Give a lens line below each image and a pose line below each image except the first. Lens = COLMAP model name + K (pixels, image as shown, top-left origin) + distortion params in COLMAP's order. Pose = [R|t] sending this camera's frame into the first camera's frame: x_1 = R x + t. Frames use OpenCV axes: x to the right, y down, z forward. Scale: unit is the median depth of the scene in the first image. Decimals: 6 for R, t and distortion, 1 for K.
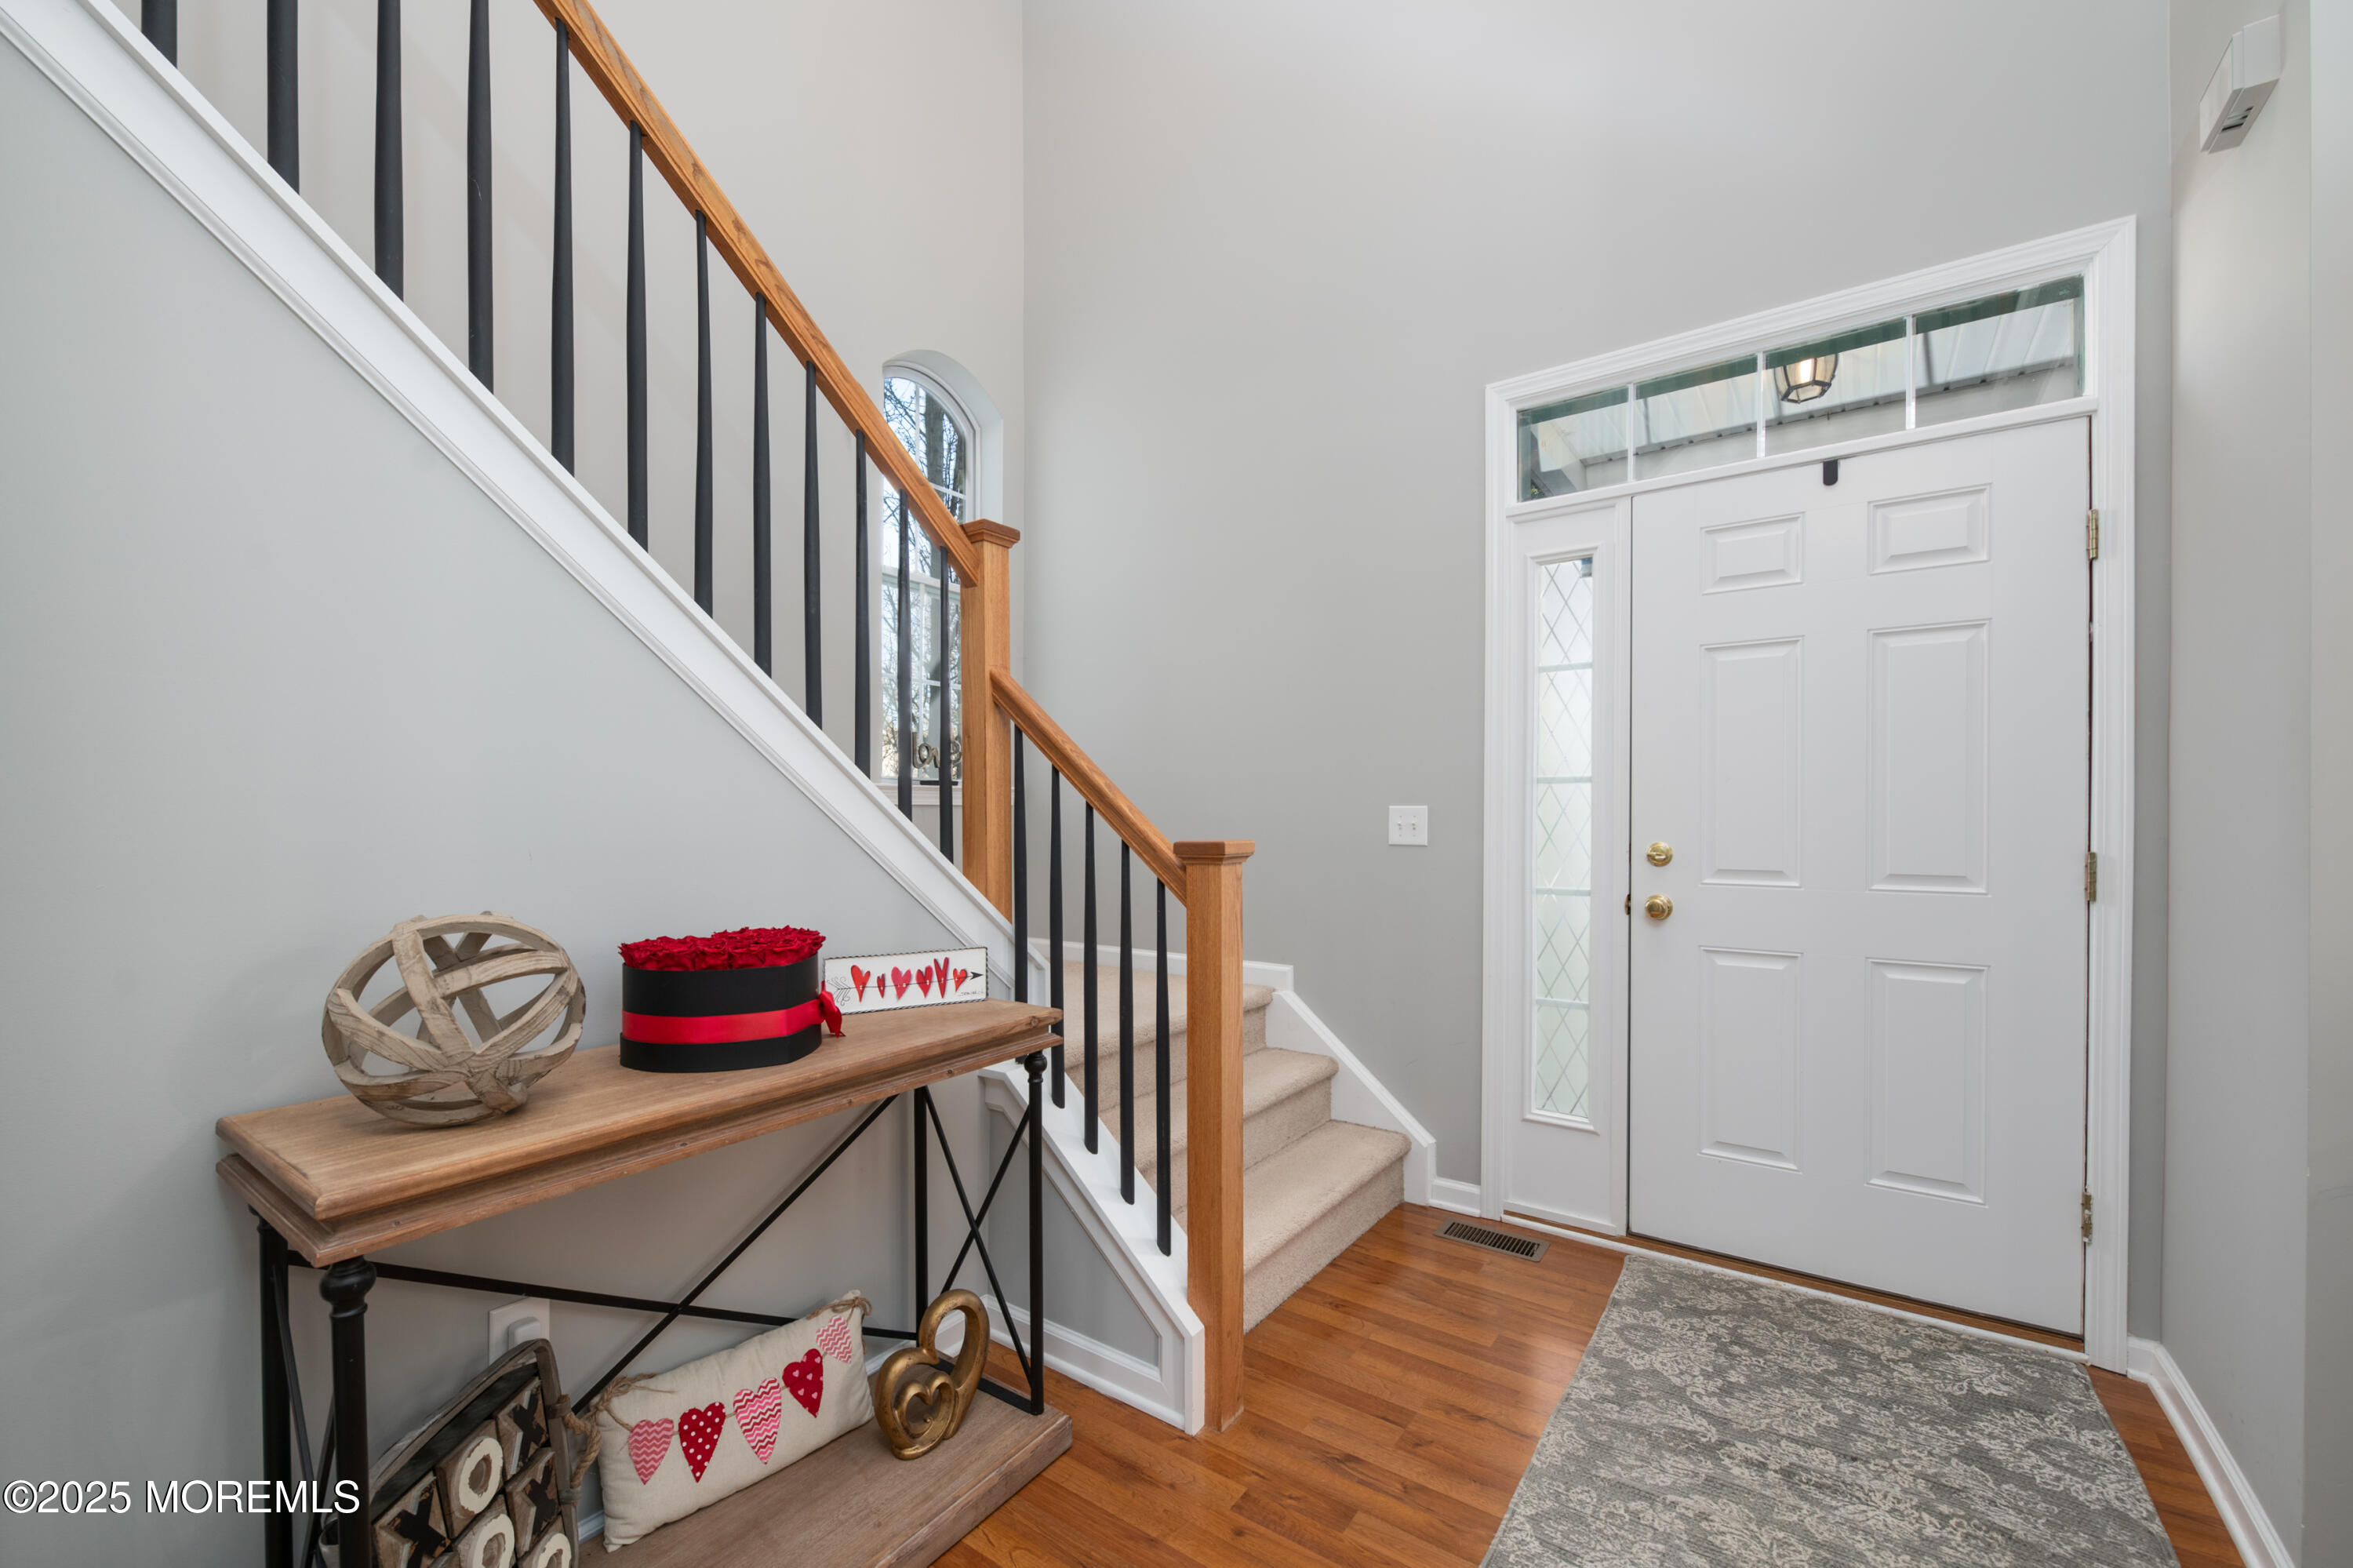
lens RADIAL K [[940.4, 0, 1172.1], [0, 940.4, 823.6], [0, 0, 1]] dist [-0.000599, -0.000424]
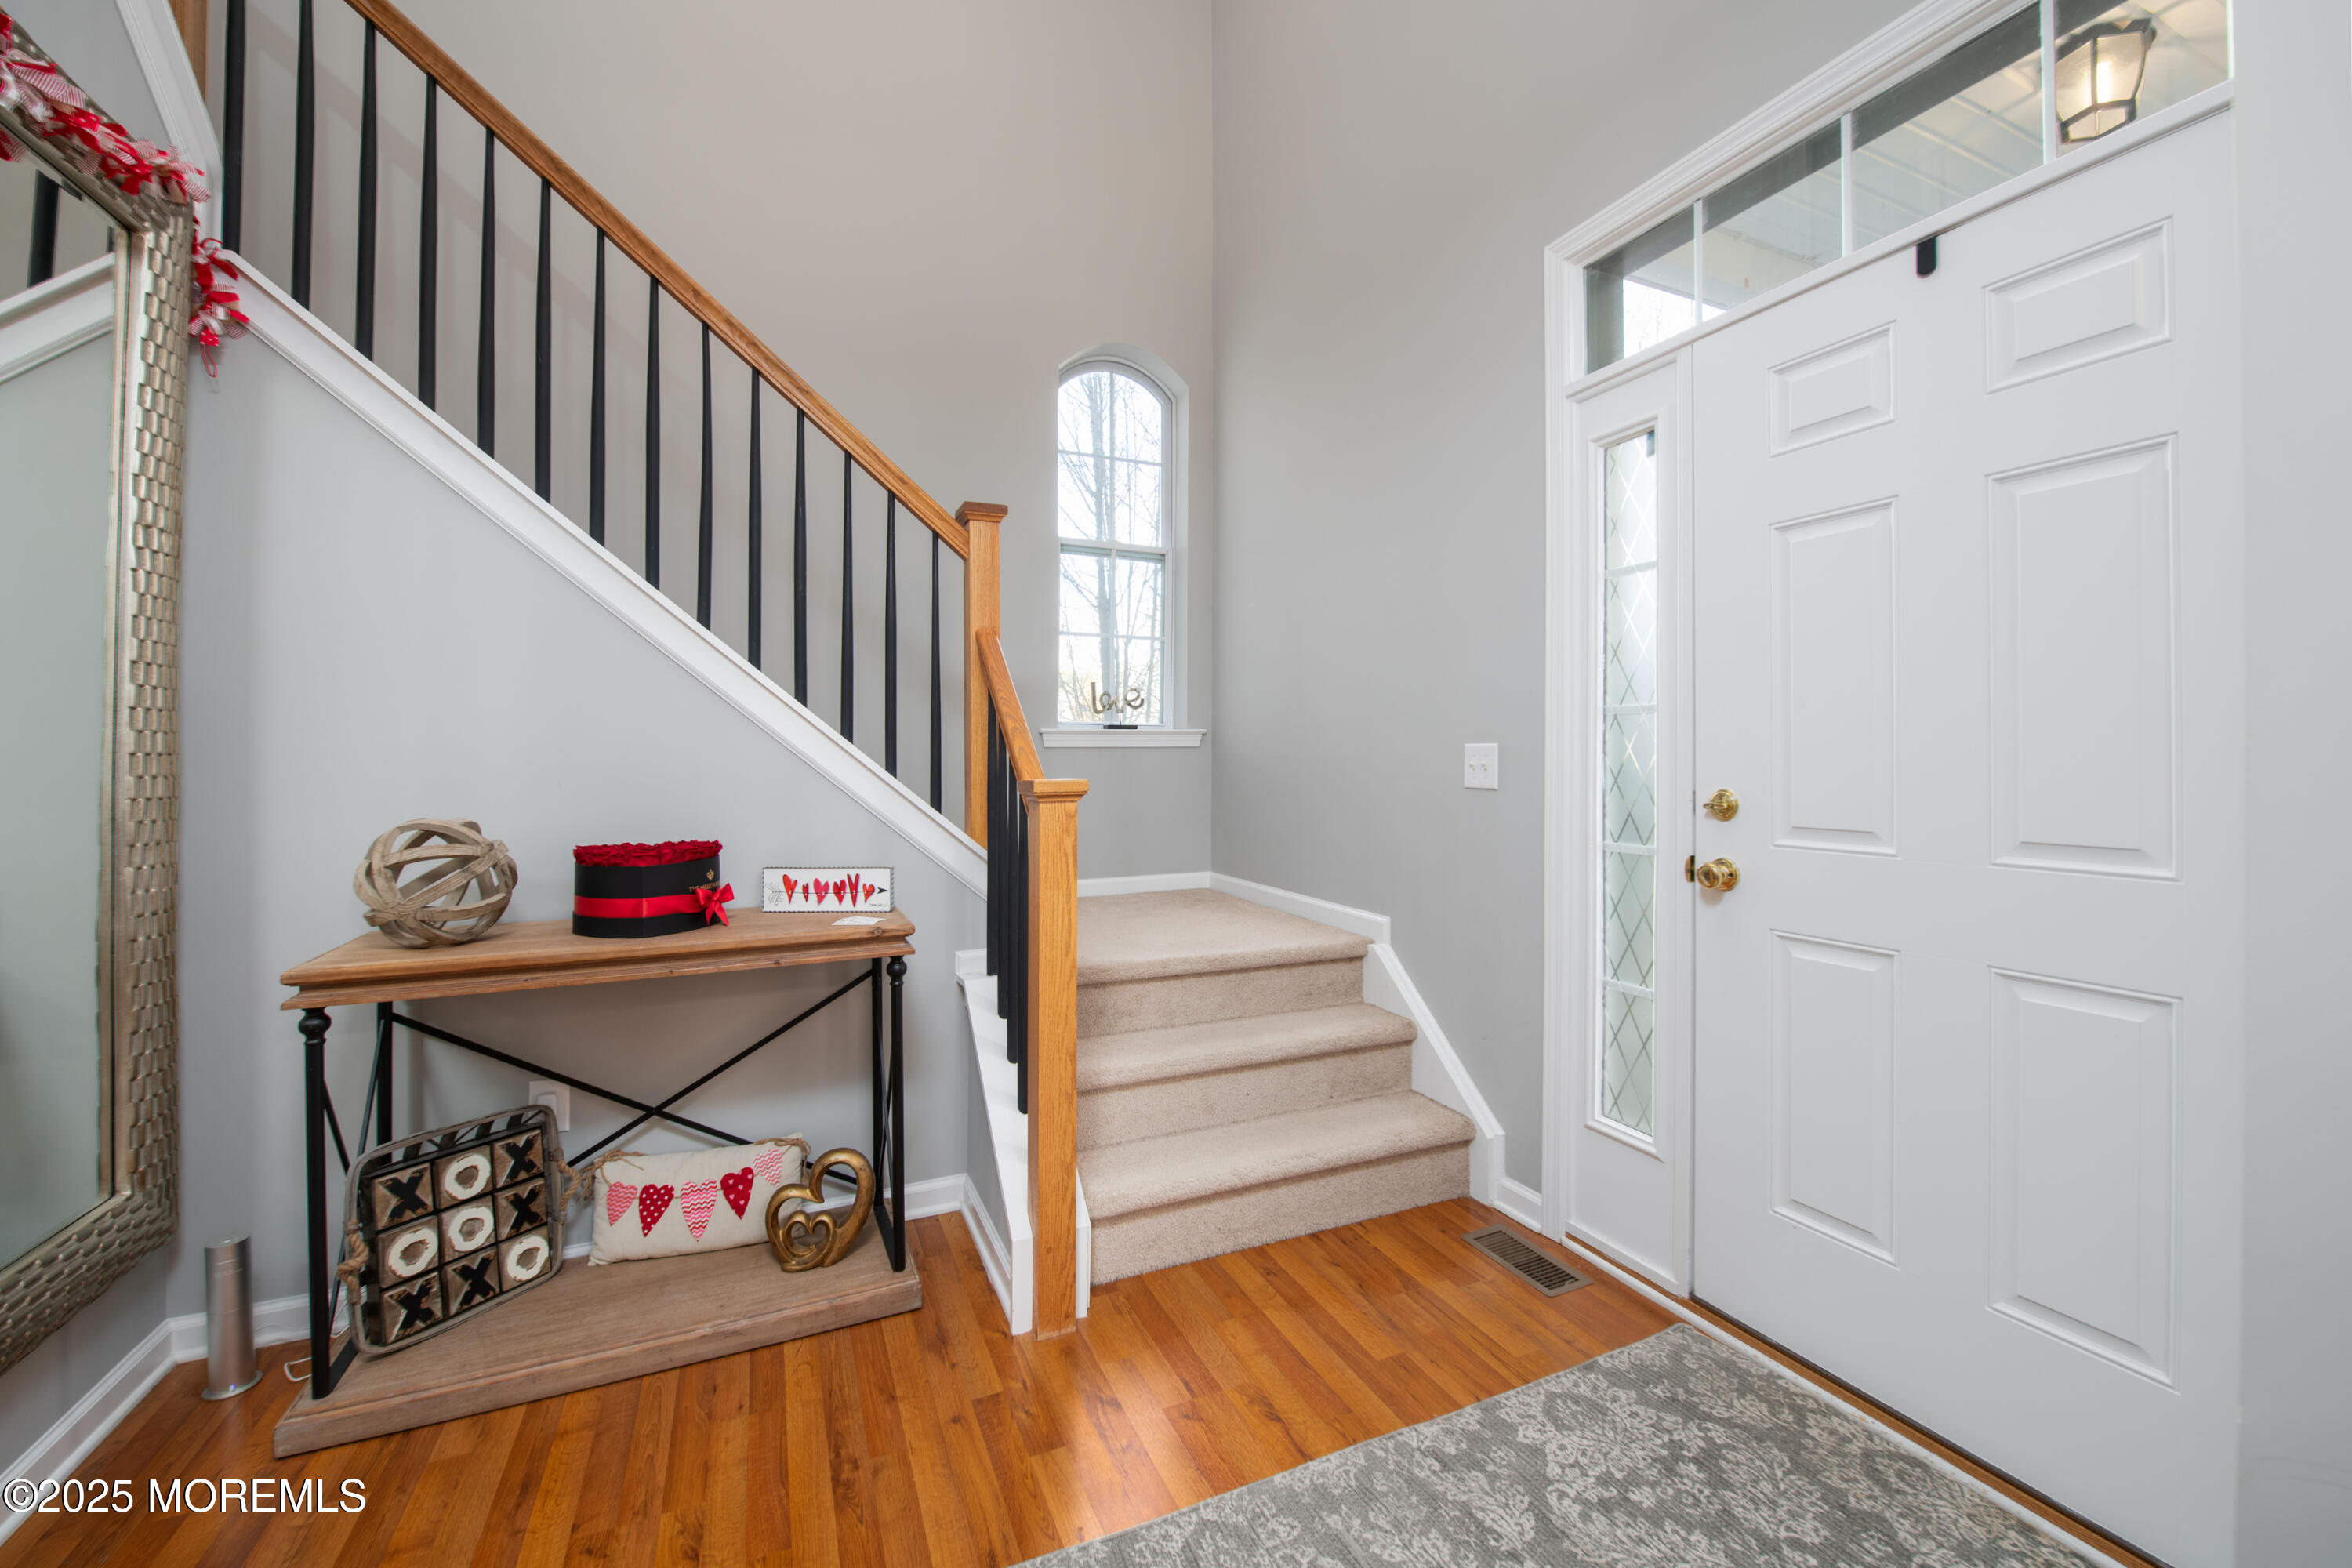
lens RADIAL K [[932.2, 0, 1175.1], [0, 932.2, 750.7], [0, 0, 1]] dist [-0.005521, -0.000564]
pose [[0.859490, -0.006007, -0.511117, 0.725695], [-0.001125, 0.999906, -0.013643, -0.000231], [0.511151, 0.012301, 0.859403, 0.175267]]
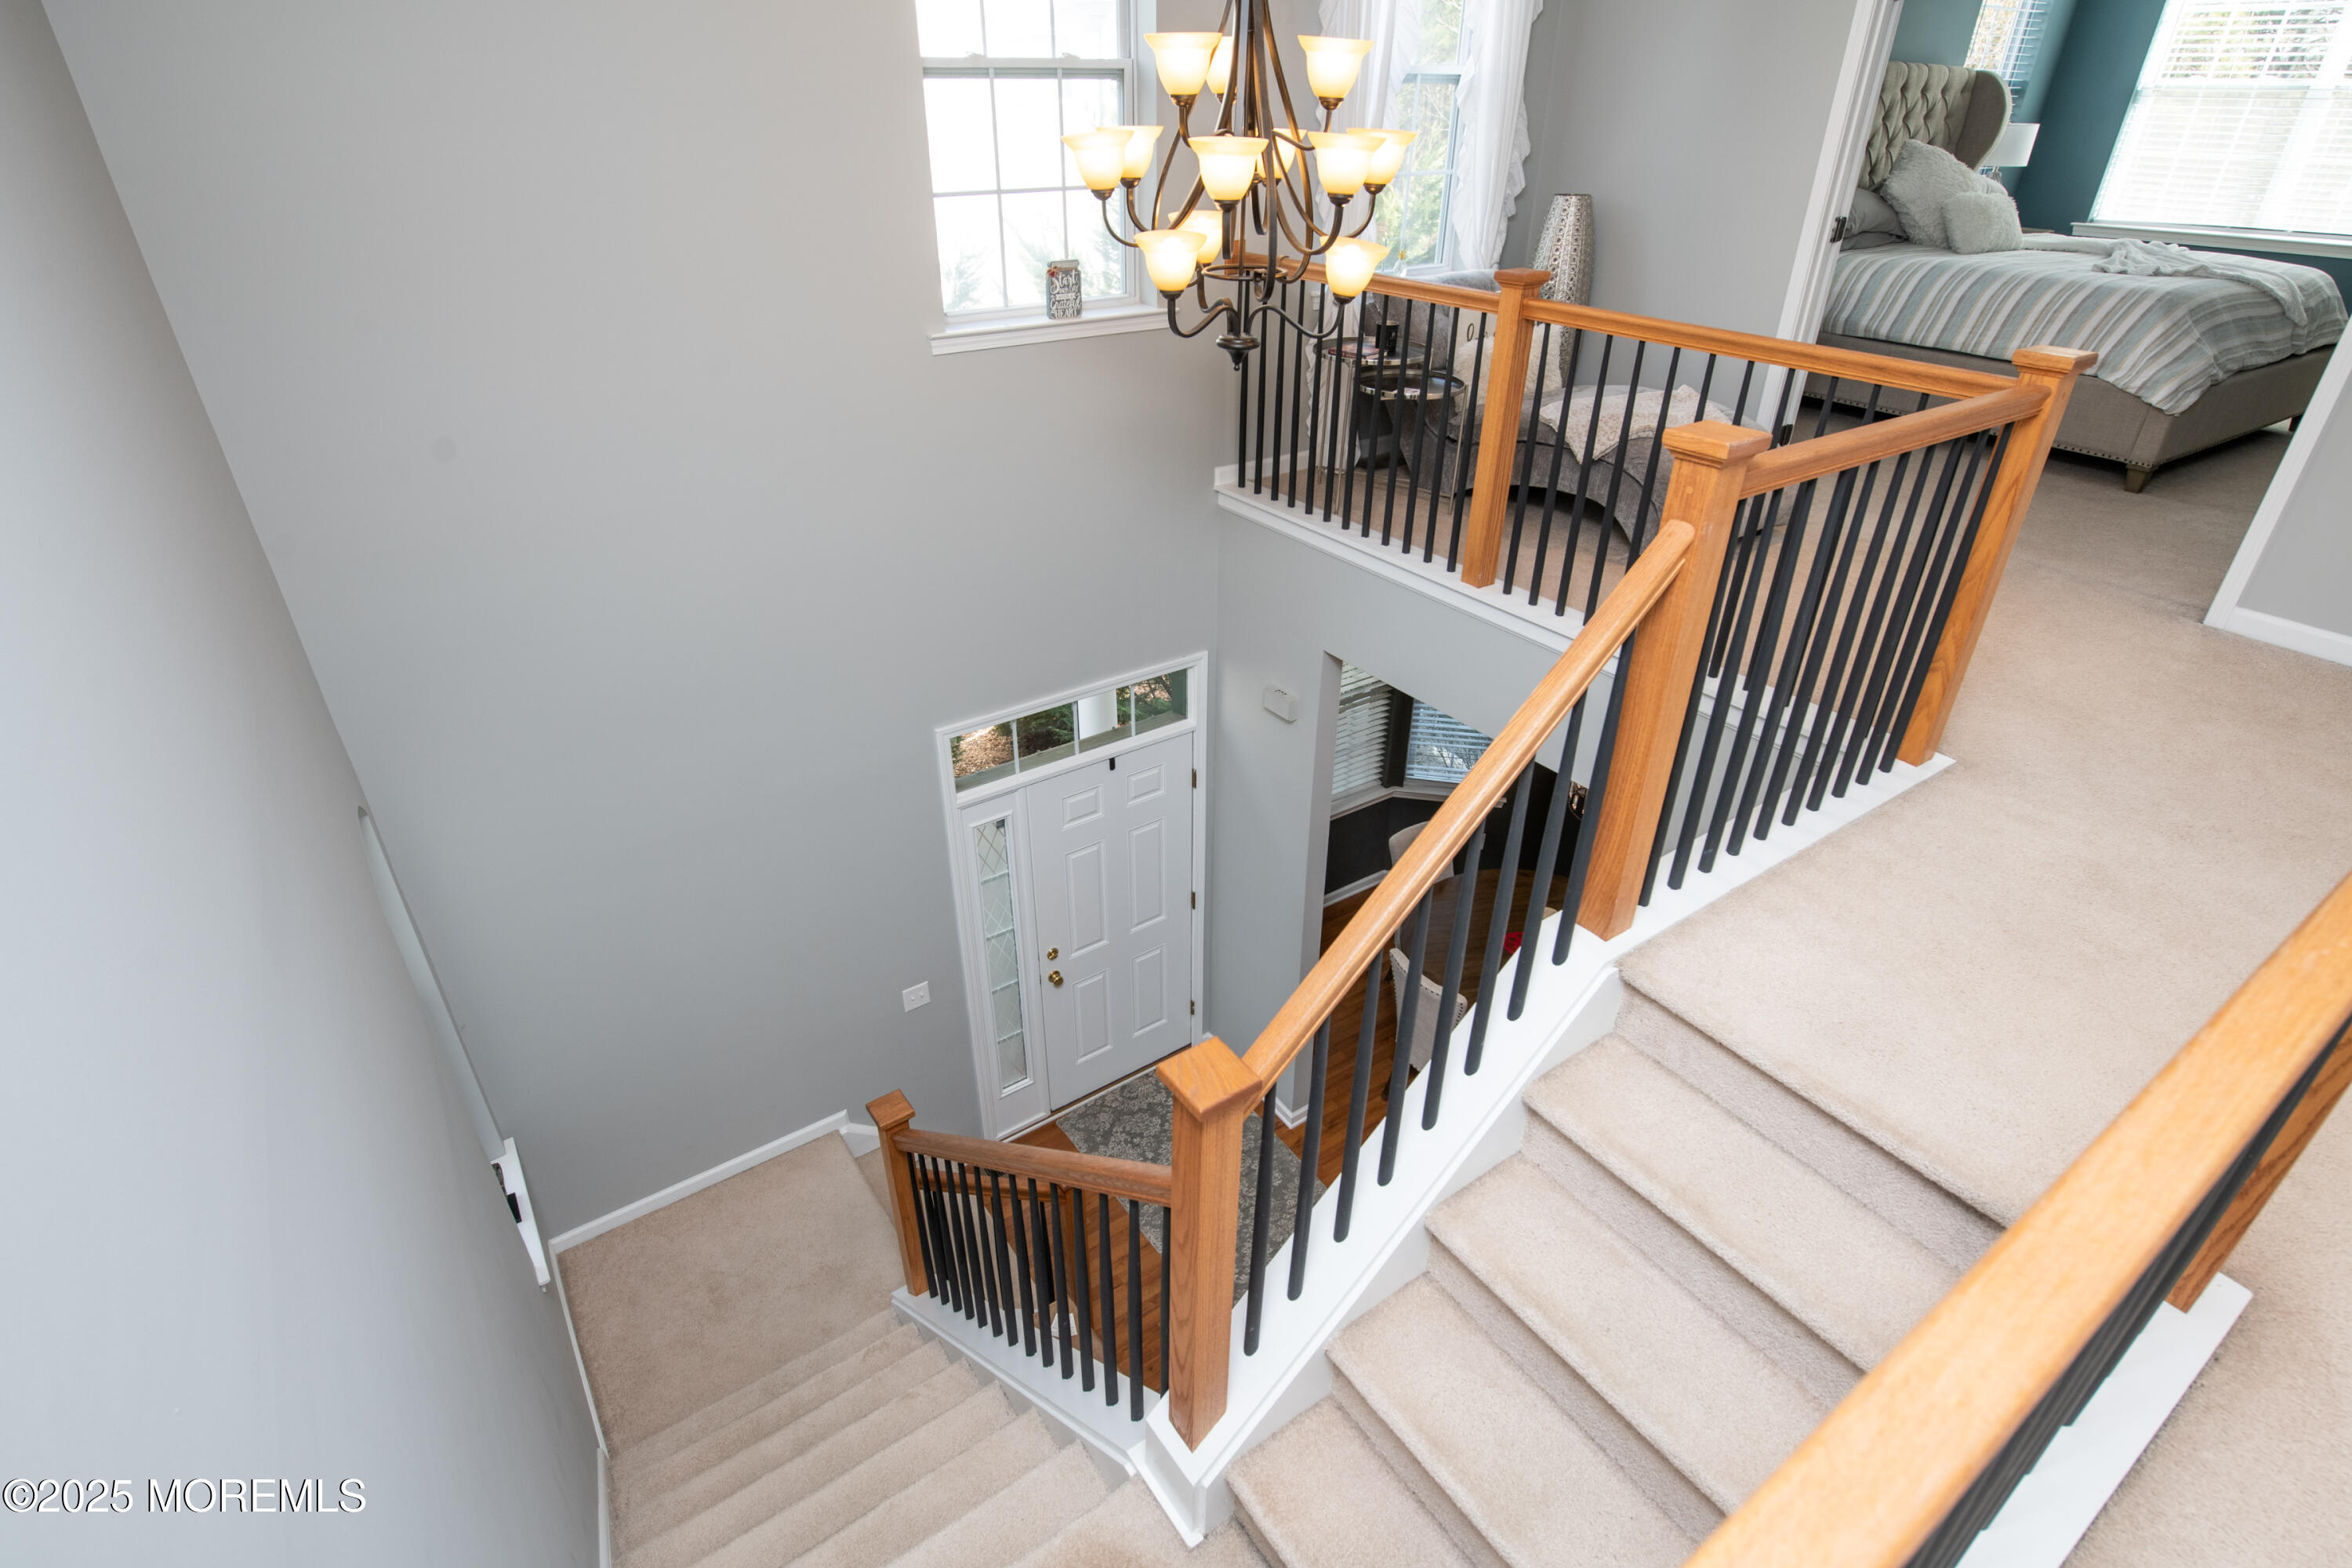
lens RADIAL K [[1180.4, 0, 1176.0], [0, 1180.4, 784.0], [0, 0, 1]] dist [0.000527, -0.000007]
pose [[0.335196, -0.483751, 0.808473, -1.509589], [0.006596, 0.859300, 0.511429, -1.962371], [-0.942125, -0.166097, 0.291224, 0.228833]]
